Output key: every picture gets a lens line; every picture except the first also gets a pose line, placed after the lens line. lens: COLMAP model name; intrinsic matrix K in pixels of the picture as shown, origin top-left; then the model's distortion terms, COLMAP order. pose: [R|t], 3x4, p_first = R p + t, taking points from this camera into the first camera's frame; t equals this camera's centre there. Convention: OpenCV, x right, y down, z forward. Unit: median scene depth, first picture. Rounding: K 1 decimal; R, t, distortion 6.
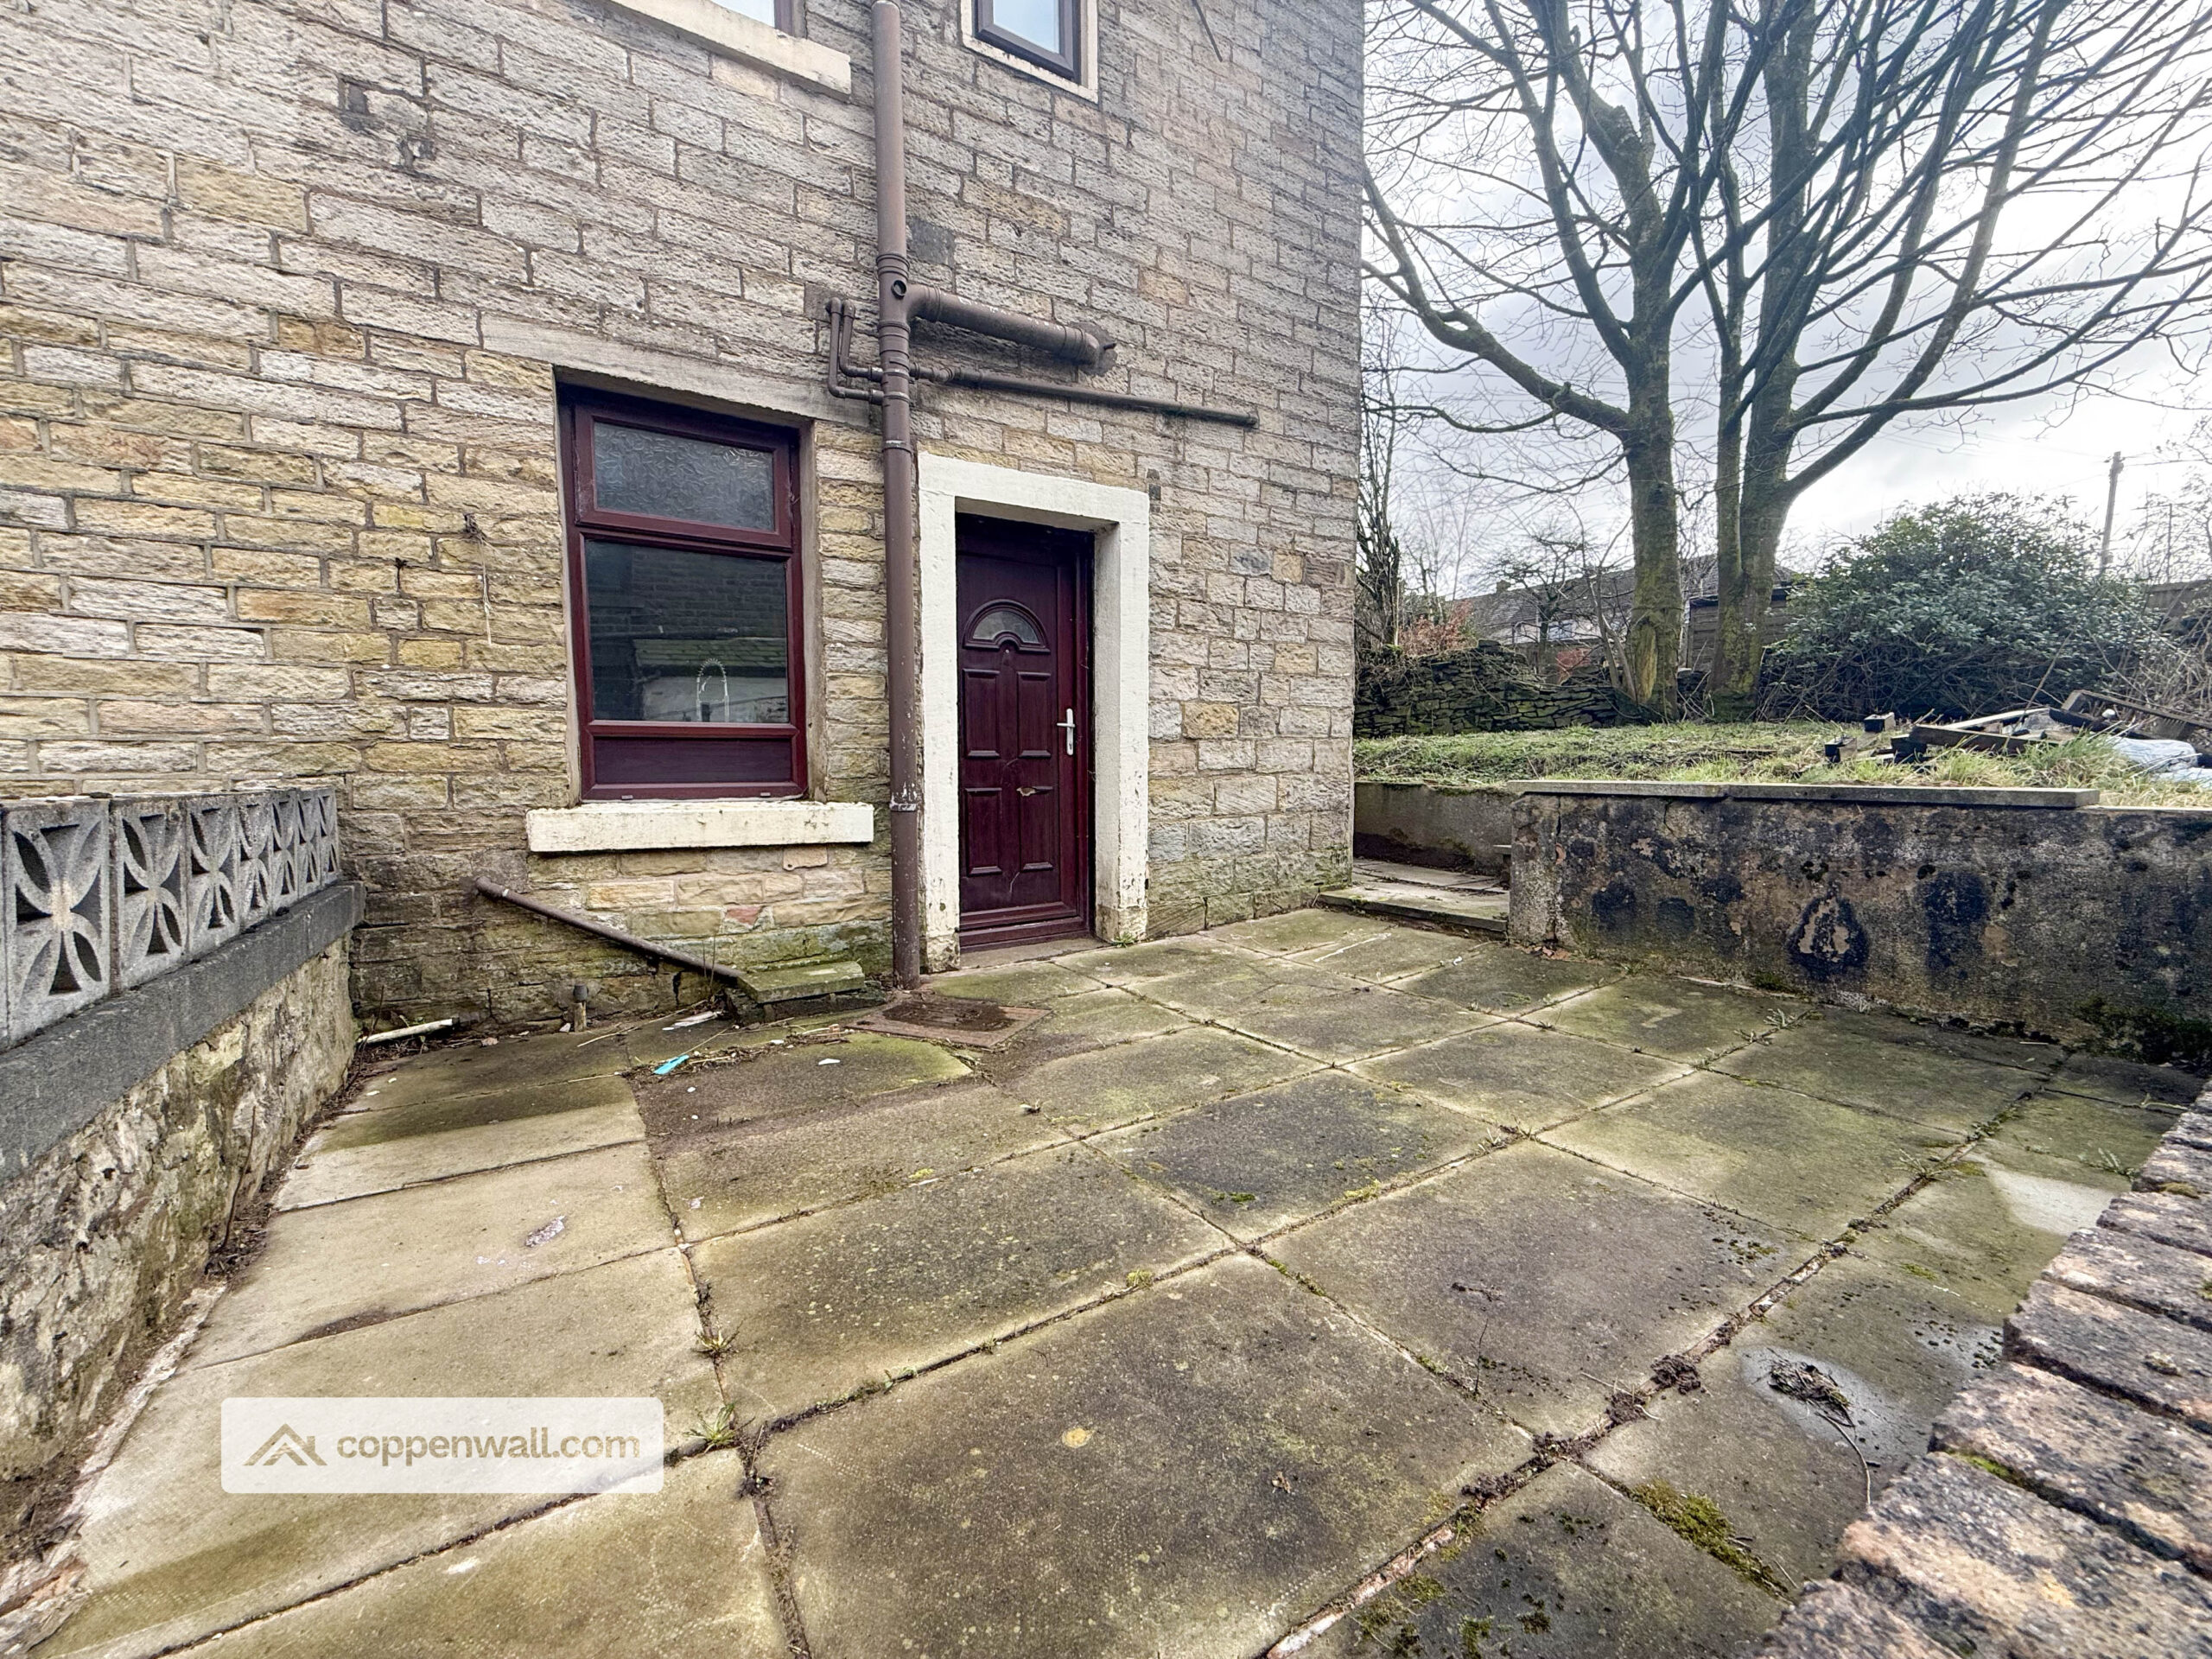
lens RADIAL K [[880.8, 0, 1104.4], [0, 880.8, 831.6], [0, 0, 1]] dist [0.000201, -0.000190]
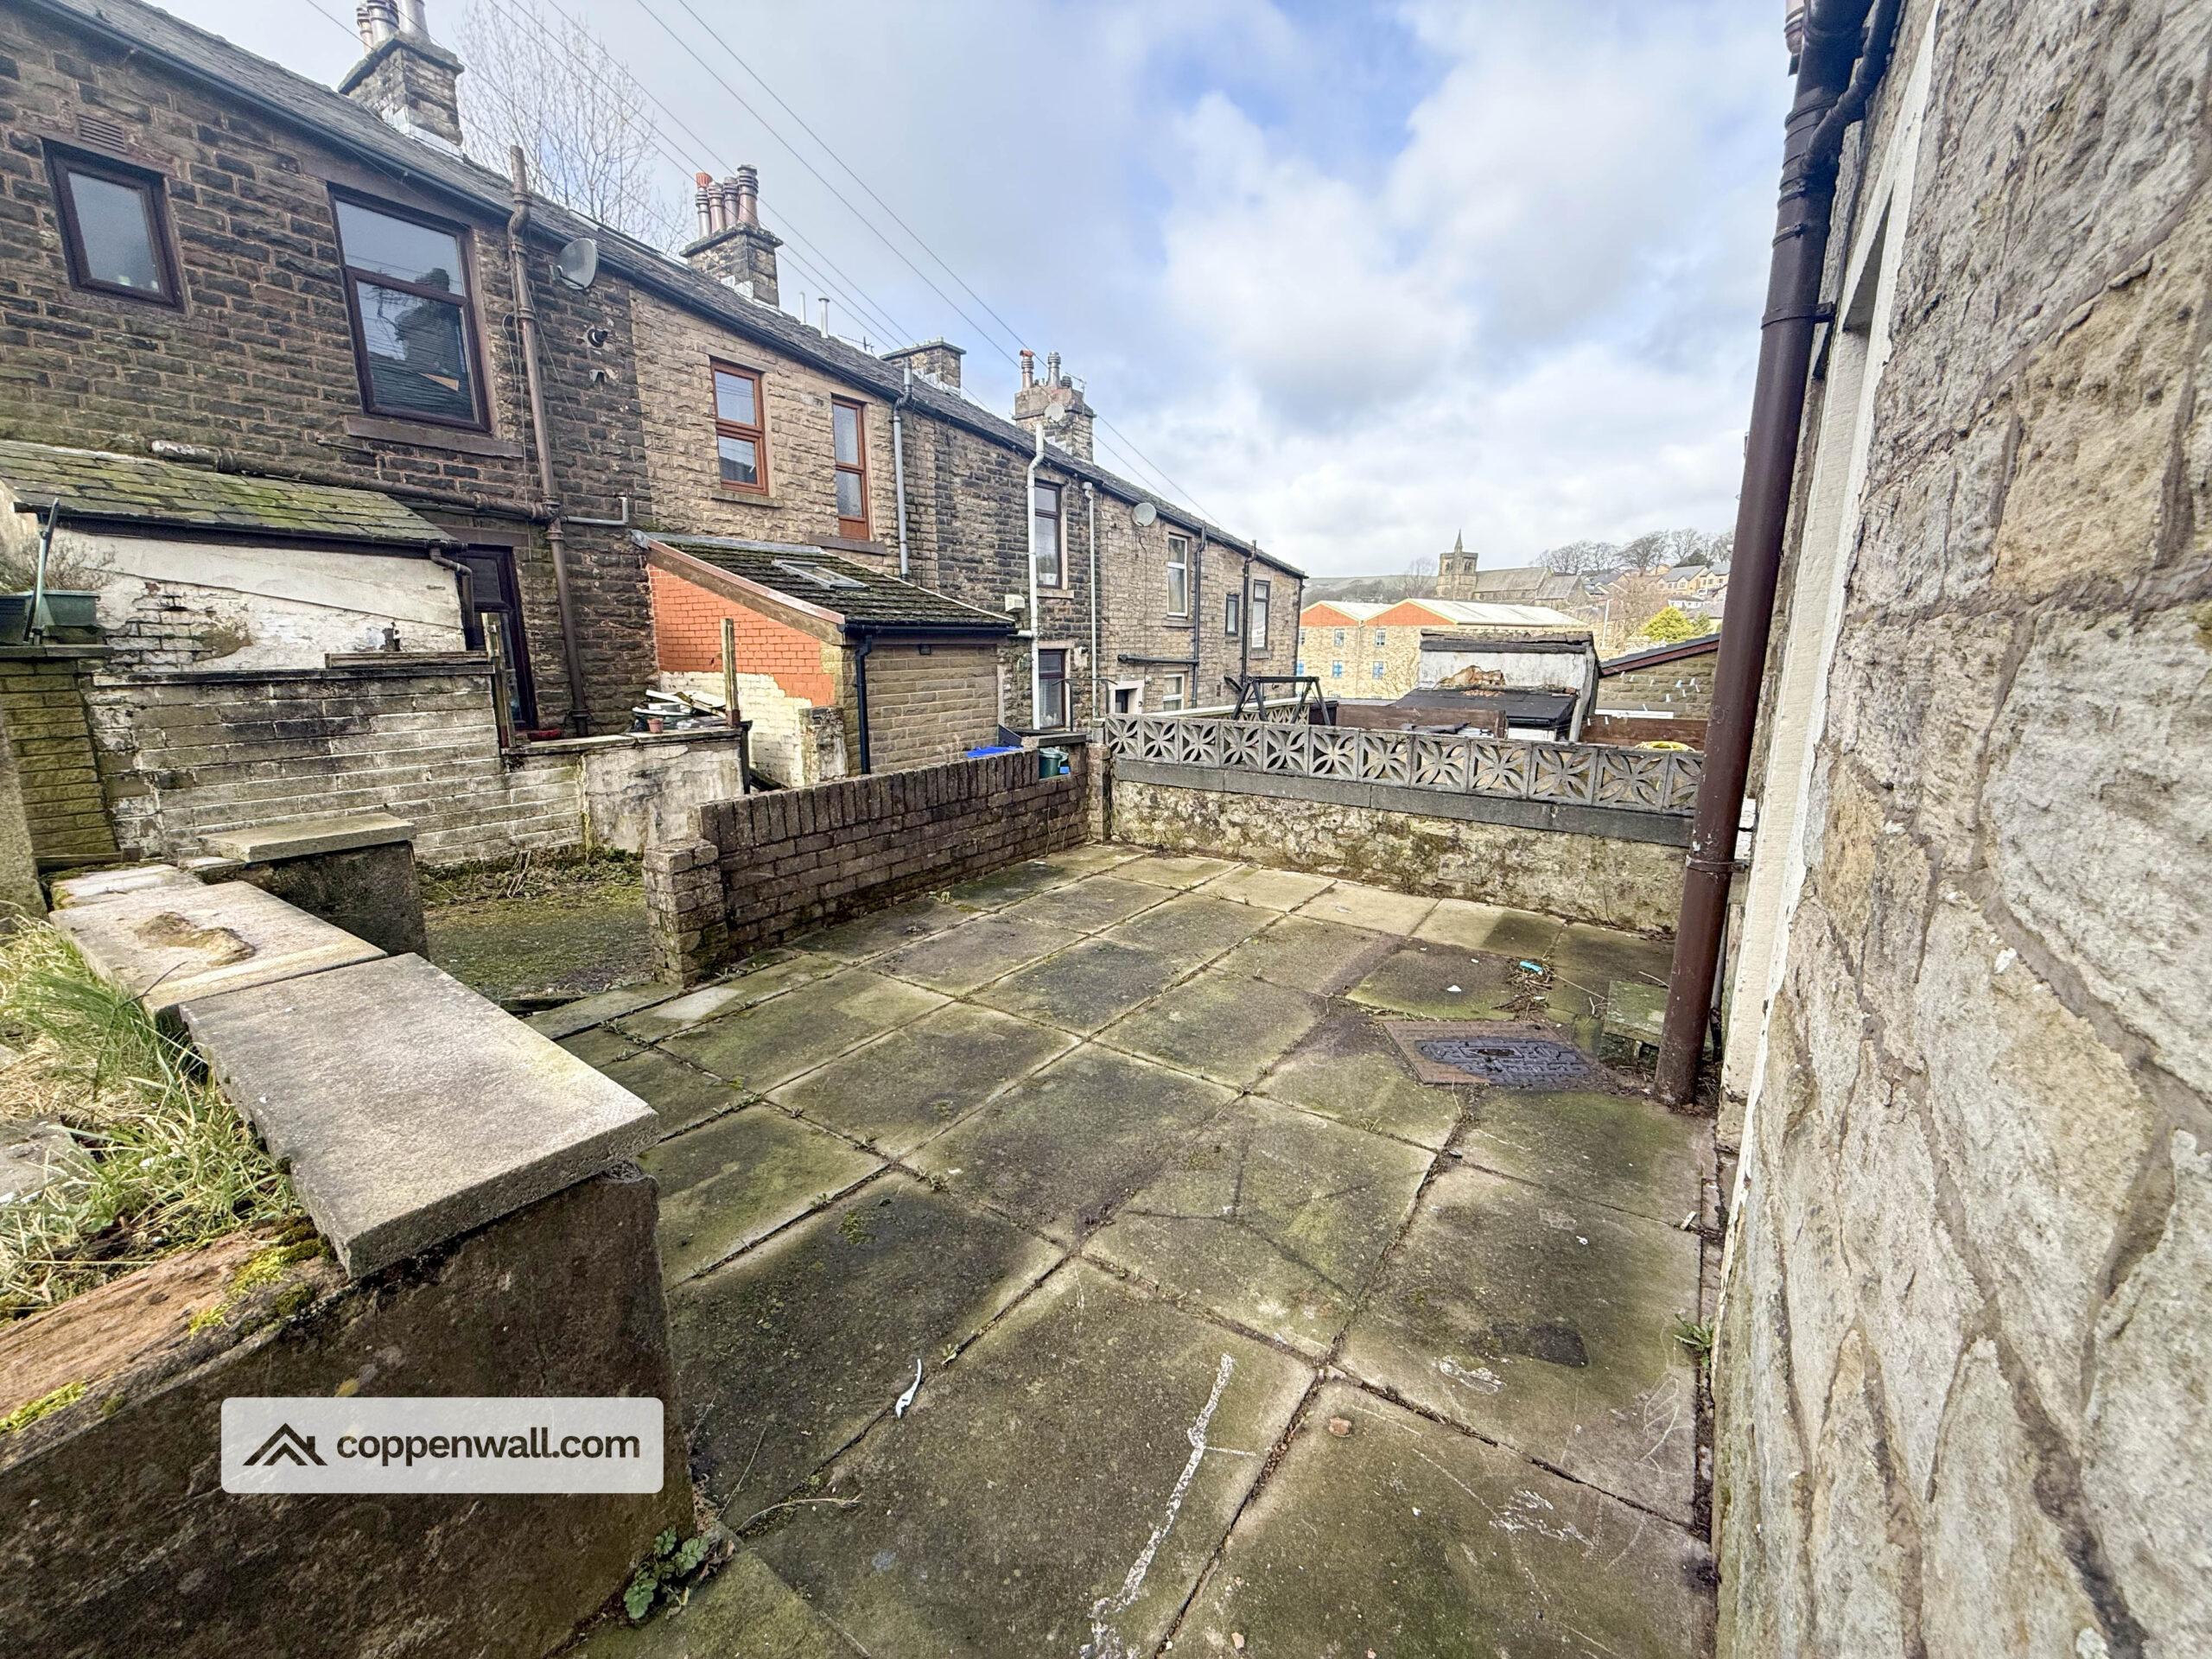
lens RADIAL K [[880.8, 0, 1104.9], [0, 880.8, 831.4], [0, 0, 1]] dist [0.000201, -0.000190]
pose [[-0.917475, 0.090344, -0.387398, 0.406066], [-0.027767, 0.956948, 0.288928, -0.203074], [0.396823, 0.275841, -0.875468, 1.187345]]
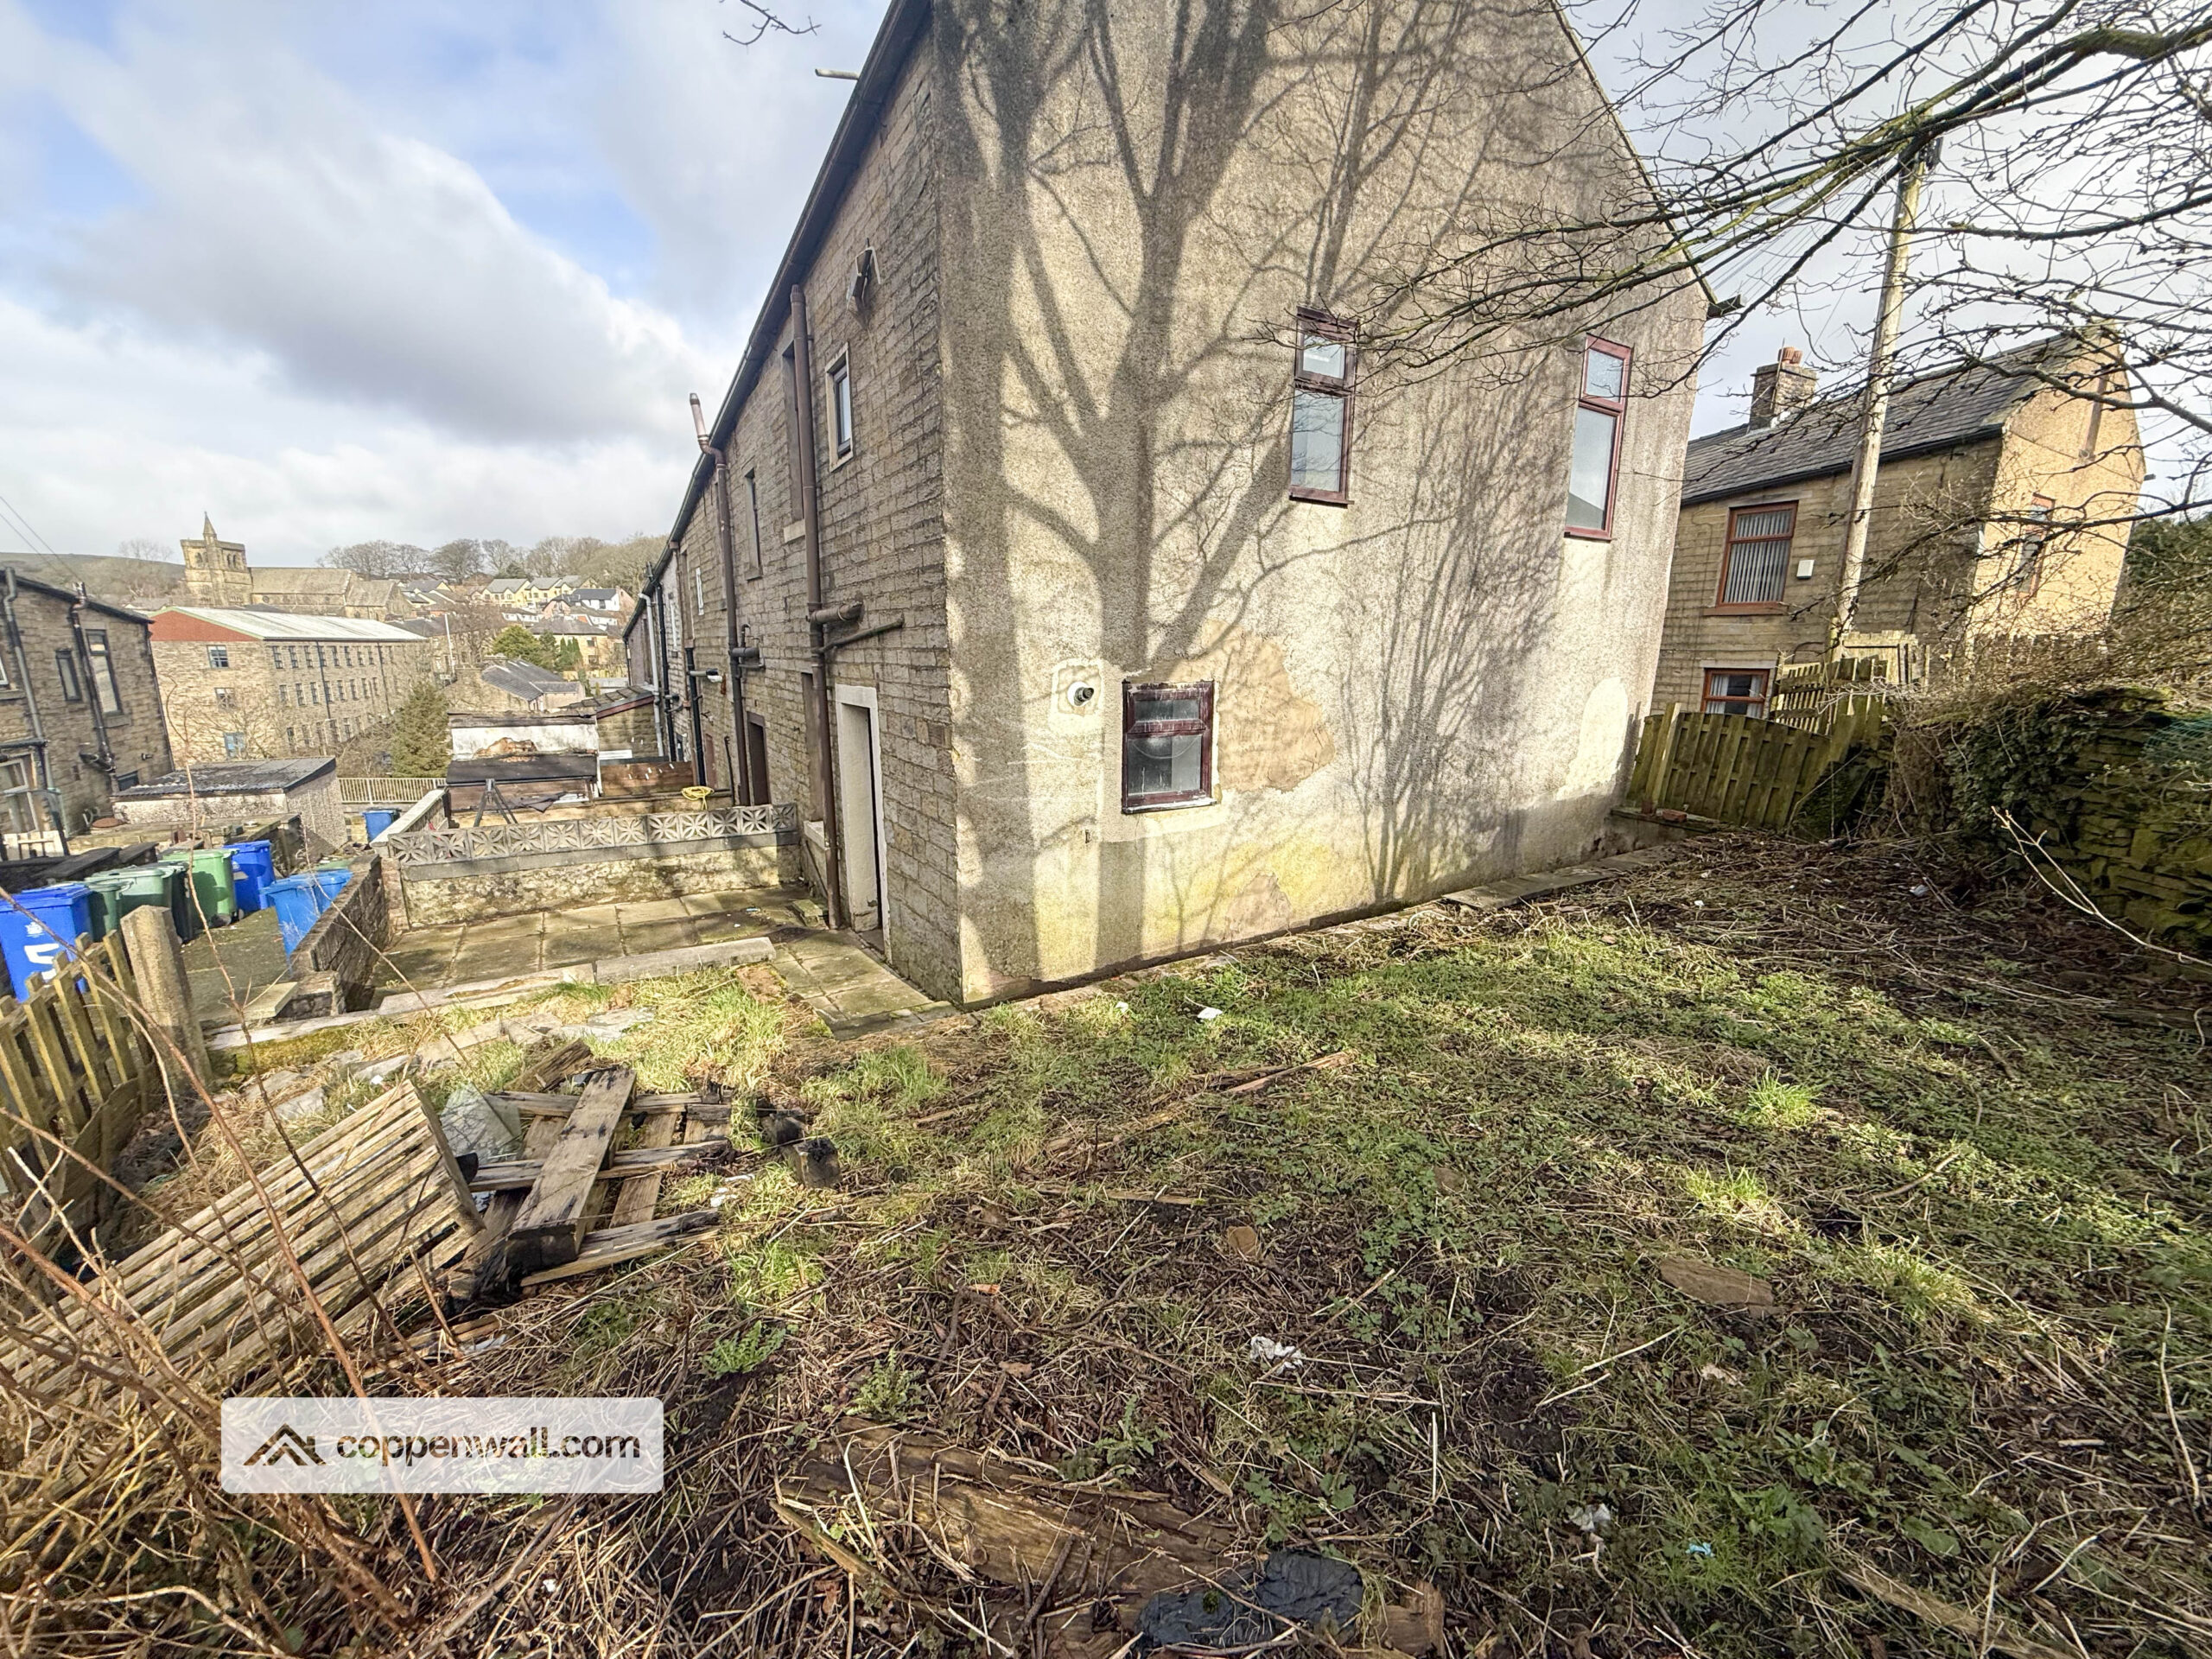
lens RADIAL K [[880.8, 0, 1100.9], [0, 880.8, 832.6], [0, 0, 1]] dist [0.000201, -0.000190]
pose [[-0.015583, 0.211174, -0.977324, 1.586446], [-0.084331, 0.973683, 0.211732, -0.490896], [0.996316, 0.085718, 0.002636, 1.390403]]
